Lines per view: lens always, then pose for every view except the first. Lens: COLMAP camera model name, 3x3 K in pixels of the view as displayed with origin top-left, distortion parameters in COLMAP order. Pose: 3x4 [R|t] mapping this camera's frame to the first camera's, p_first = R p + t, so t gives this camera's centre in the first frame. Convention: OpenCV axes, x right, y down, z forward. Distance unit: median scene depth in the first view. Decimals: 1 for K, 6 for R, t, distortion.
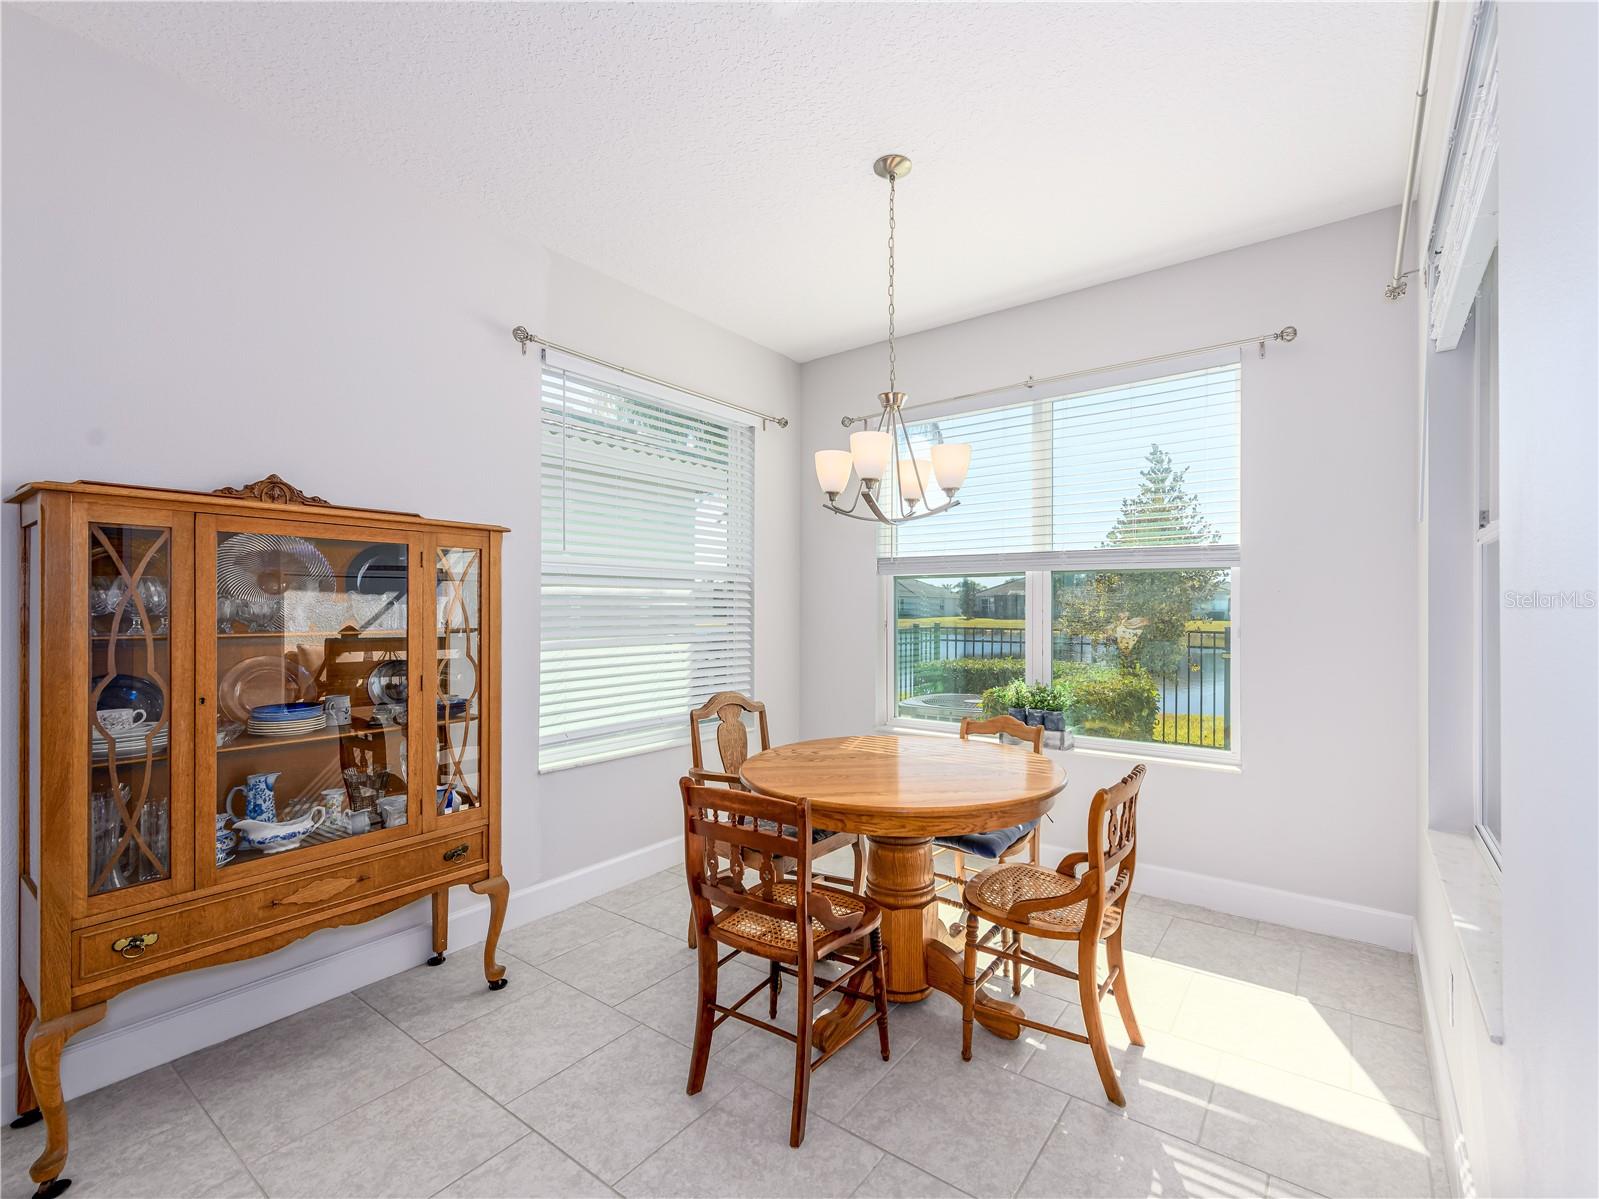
lens RADIAL K [[722.1, 0, 799.5], [0, 722.1, 599.5], [0, 0, 1]] dist [-0.000240, -0.000116]
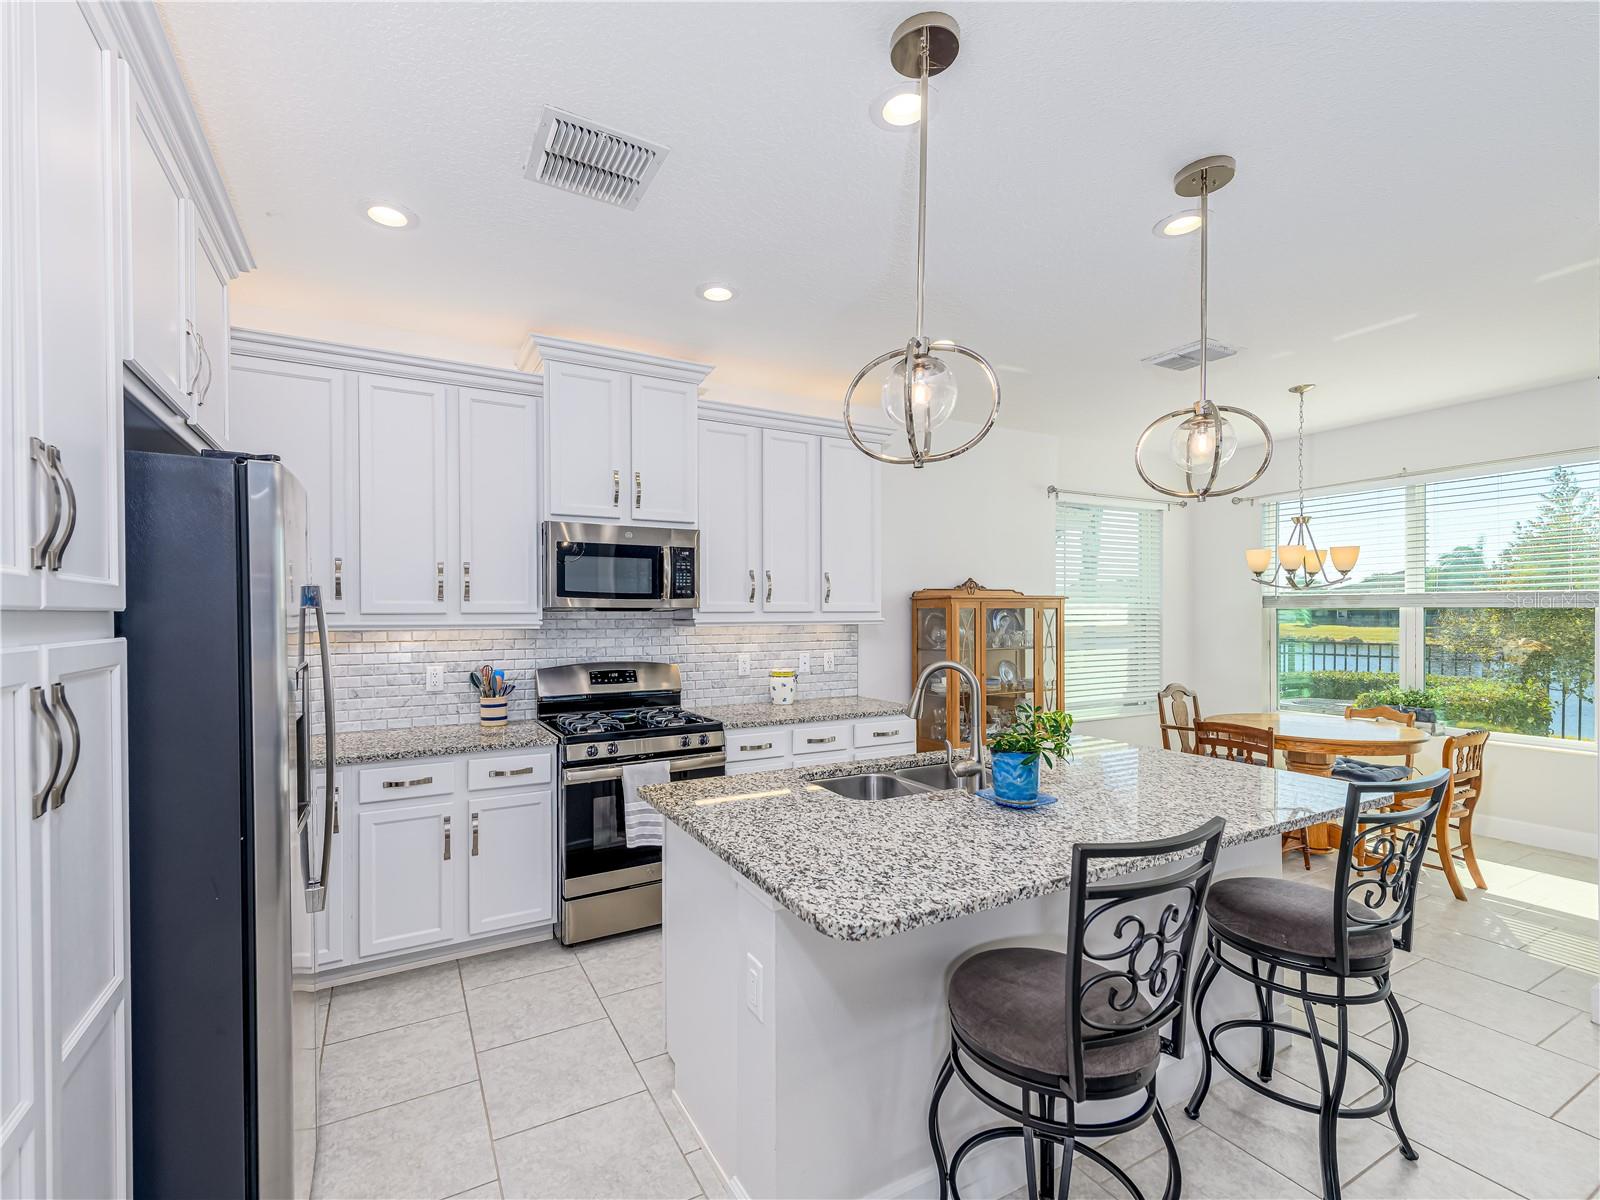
lens RADIAL K [[648.9, 0, 796.4], [0, 648.9, 615.5], [0, 0, 1]] dist [-0.001598, -0.000513]
pose [[0.902486, -0.003989, -0.430702, -0.258172], [0.007793, 0.999945, 0.007069, -0.054044], [0.430650, -0.009736, 0.902467, -0.816521]]
